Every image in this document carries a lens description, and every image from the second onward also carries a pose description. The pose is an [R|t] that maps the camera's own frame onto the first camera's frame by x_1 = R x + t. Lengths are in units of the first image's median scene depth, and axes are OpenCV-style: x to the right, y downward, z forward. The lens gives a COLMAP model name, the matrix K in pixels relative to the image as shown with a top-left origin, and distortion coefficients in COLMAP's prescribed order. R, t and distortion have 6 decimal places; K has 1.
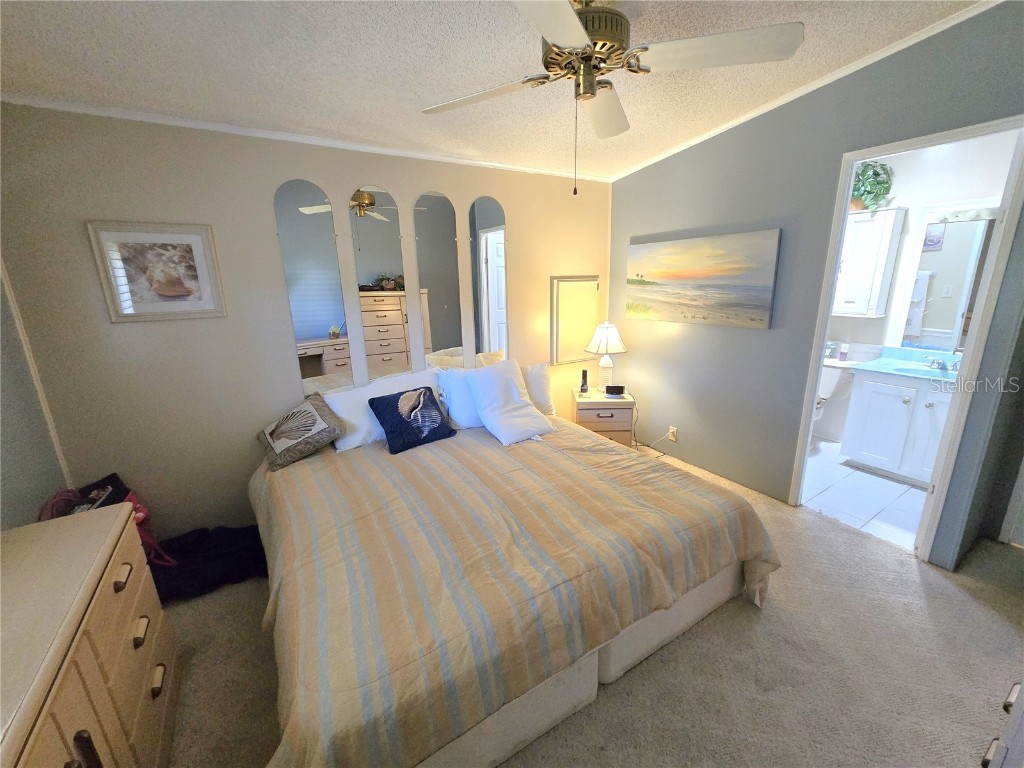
lens RADIAL K [[419.2, 0, 512.0], [0, 419.2, 384.0], [0, 0, 1]] dist [-0.000800, 0.000202]
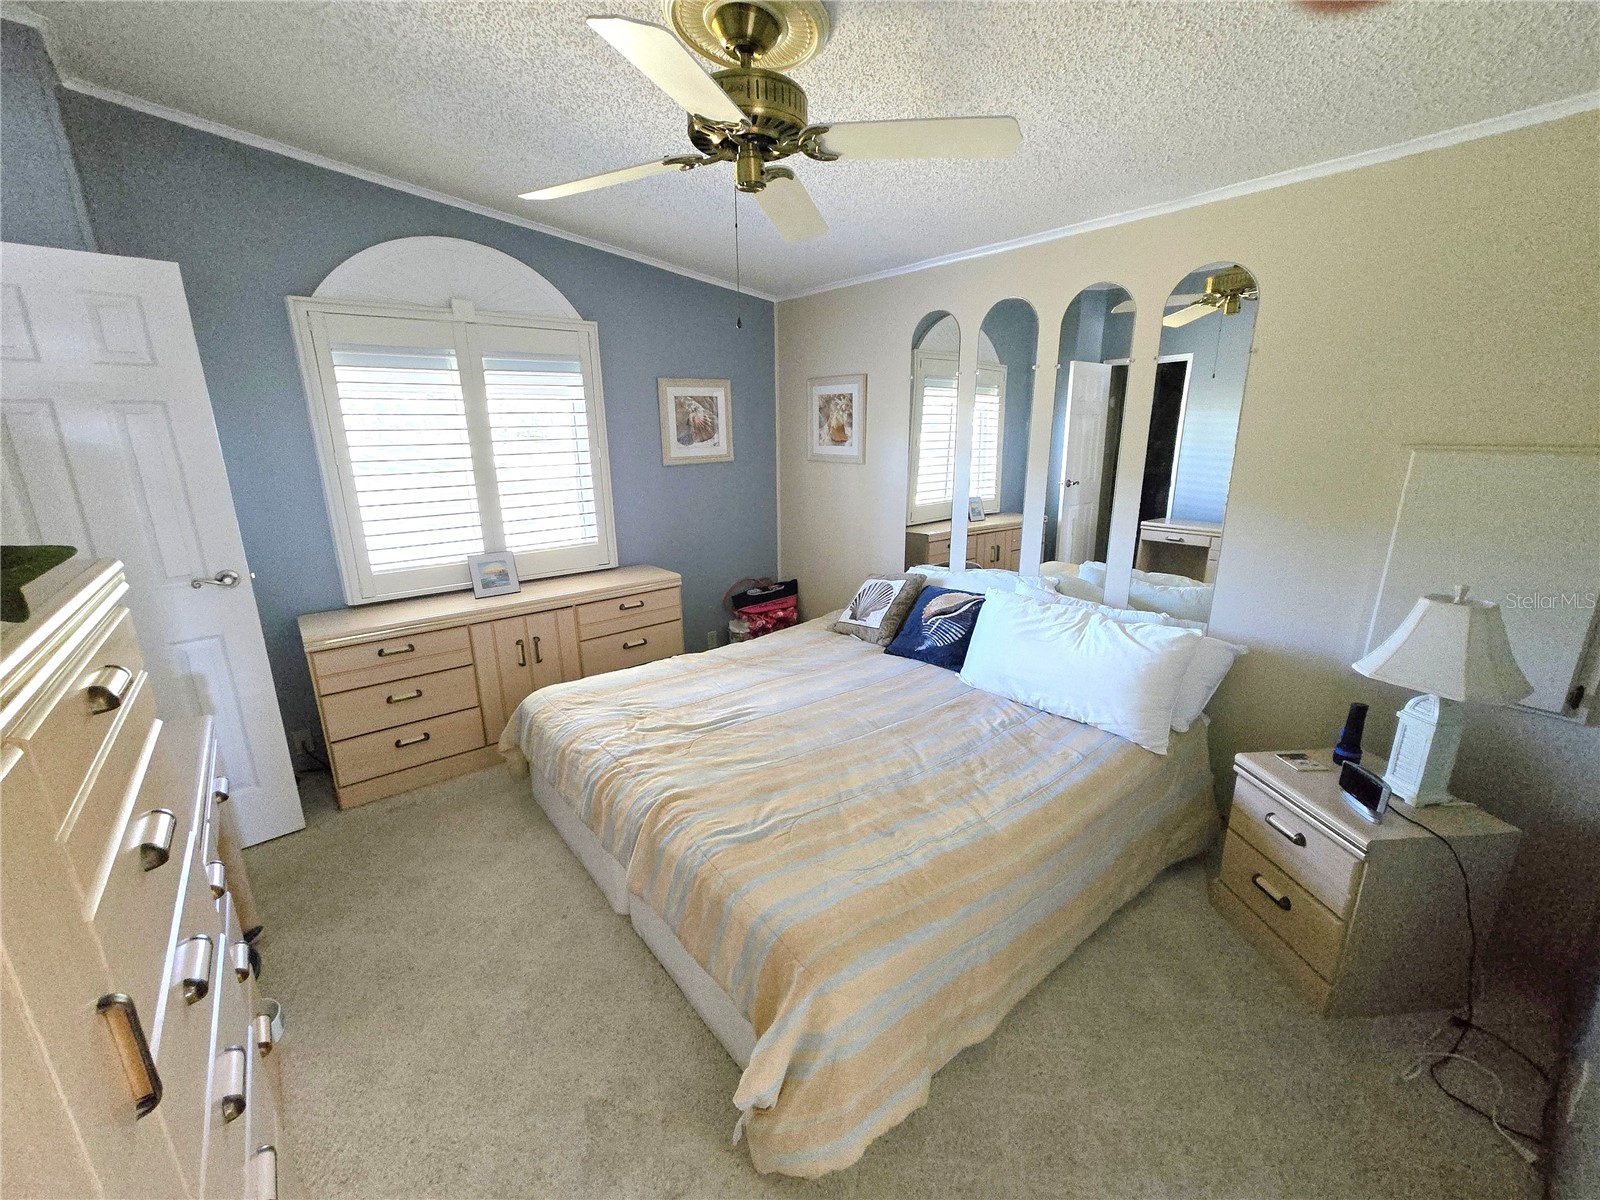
lens RADIAL K [[655.0, 0, 800.0], [0, 655.0, 600.0], [0, 0, 1]] dist [-0.000800, 0.000202]
pose [[0.088971, 0.263760, -0.960476, 0.858649], [-0.239123, 0.941755, 0.236469, -0.179744], [0.966905, 0.208633, 0.146860, 0.629941]]
